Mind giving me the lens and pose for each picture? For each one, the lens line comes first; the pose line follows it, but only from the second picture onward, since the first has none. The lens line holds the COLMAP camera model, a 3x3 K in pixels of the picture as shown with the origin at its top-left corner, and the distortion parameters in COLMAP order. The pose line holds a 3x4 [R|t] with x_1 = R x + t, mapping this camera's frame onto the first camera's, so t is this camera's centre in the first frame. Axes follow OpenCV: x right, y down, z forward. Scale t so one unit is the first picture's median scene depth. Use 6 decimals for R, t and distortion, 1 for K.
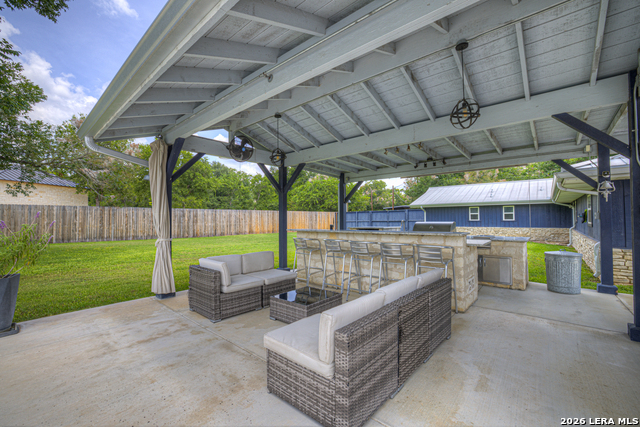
lens RADIAL K [[270.7, 0, 316.9], [0, 270.7, 214.3], [0, 0, 1]] dist [-0.025282, 0.002144]
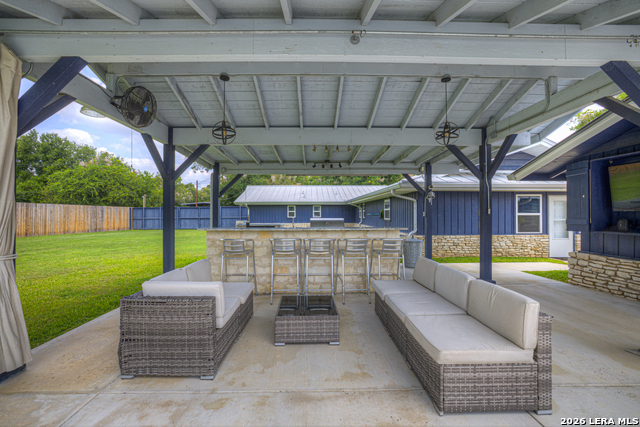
lens RADIAL K [[270.7, 0, 314.6], [0, 270.7, 212.8], [0, 0, 1]] dist [-0.025282, 0.002144]
pose [[0.742543, 0.009484, 0.669732, -0.119192], [-0.012905, 0.999917, 0.000149, 0.002019], [-0.669675, -0.008753, 0.742603, 0.072119]]
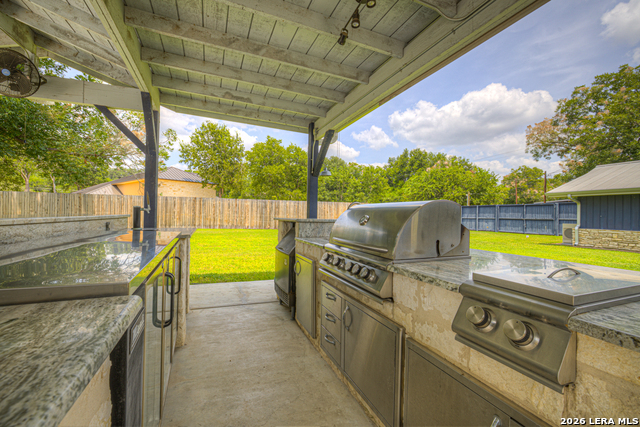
lens RADIAL K [[270.7, 0, 318.9], [0, 270.7, 214.7], [0, 0, 1]] dist [-0.025282, 0.002144]
pose [[0.892226, 0.024537, -0.450921, 0.172036], [-0.016186, 0.999619, 0.022368, 0.010840], [0.451298, -0.012659, 0.892283, 0.245949]]
